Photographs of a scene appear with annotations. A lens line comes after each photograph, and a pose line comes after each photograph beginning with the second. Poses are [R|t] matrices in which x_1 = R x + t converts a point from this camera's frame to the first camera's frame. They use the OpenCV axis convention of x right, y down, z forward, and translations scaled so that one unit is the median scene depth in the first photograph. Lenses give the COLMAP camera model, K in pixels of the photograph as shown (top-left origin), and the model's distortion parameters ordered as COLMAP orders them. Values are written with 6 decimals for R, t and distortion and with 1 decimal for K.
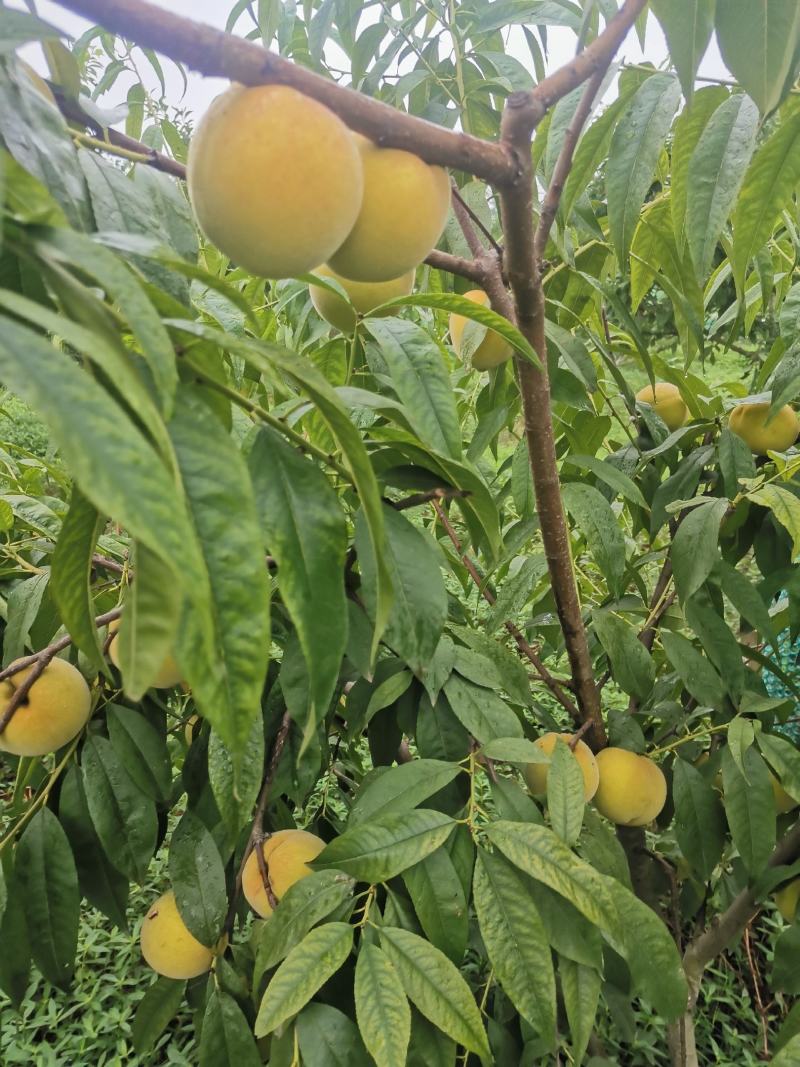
lens RADIAL K [[712.0, 0, 400.0], [0, 712.0, 533.5], [0, 0, 1]] dist [-0.001950, -0.003773]
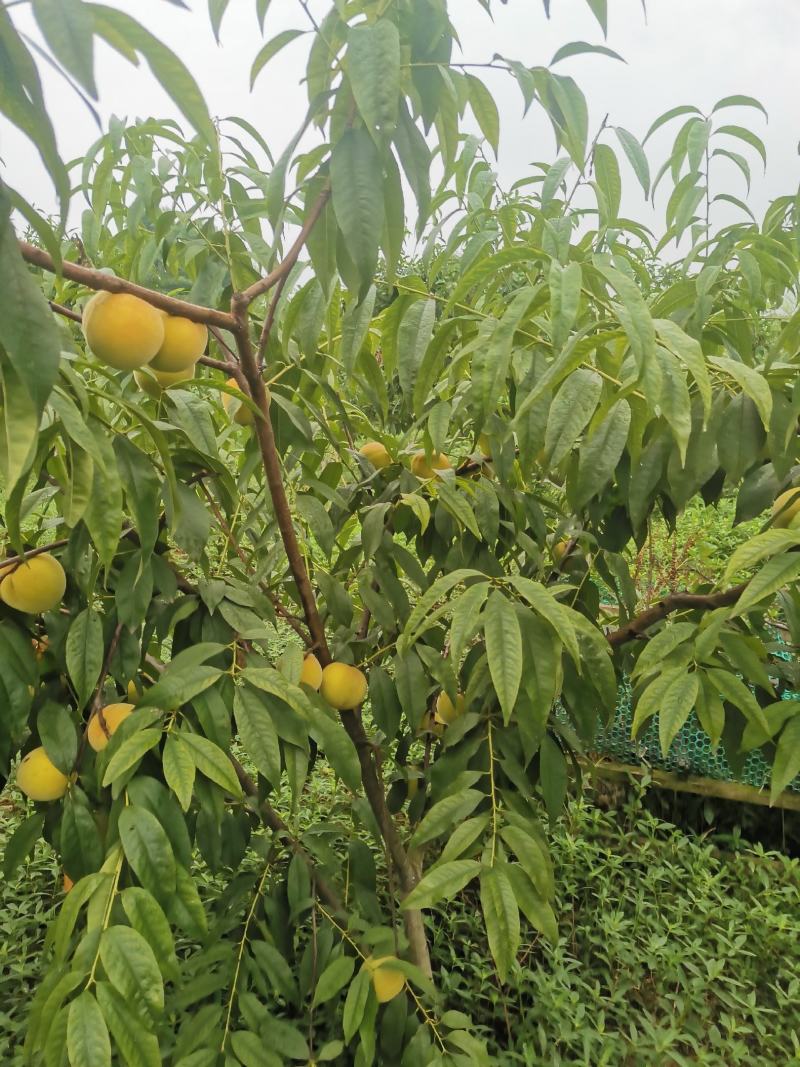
lens RADIAL K [[712.0, 0, 400.0], [0, 712.0, 533.5], [0, 0, 1]] dist [-0.001950, -0.003773]
pose [[0.966686, -0.011164, 0.255721, 0.054586], [0.039699, 0.993498, -0.106701, 0.269319], [-0.252867, 0.113299, 0.960844, -0.827733]]
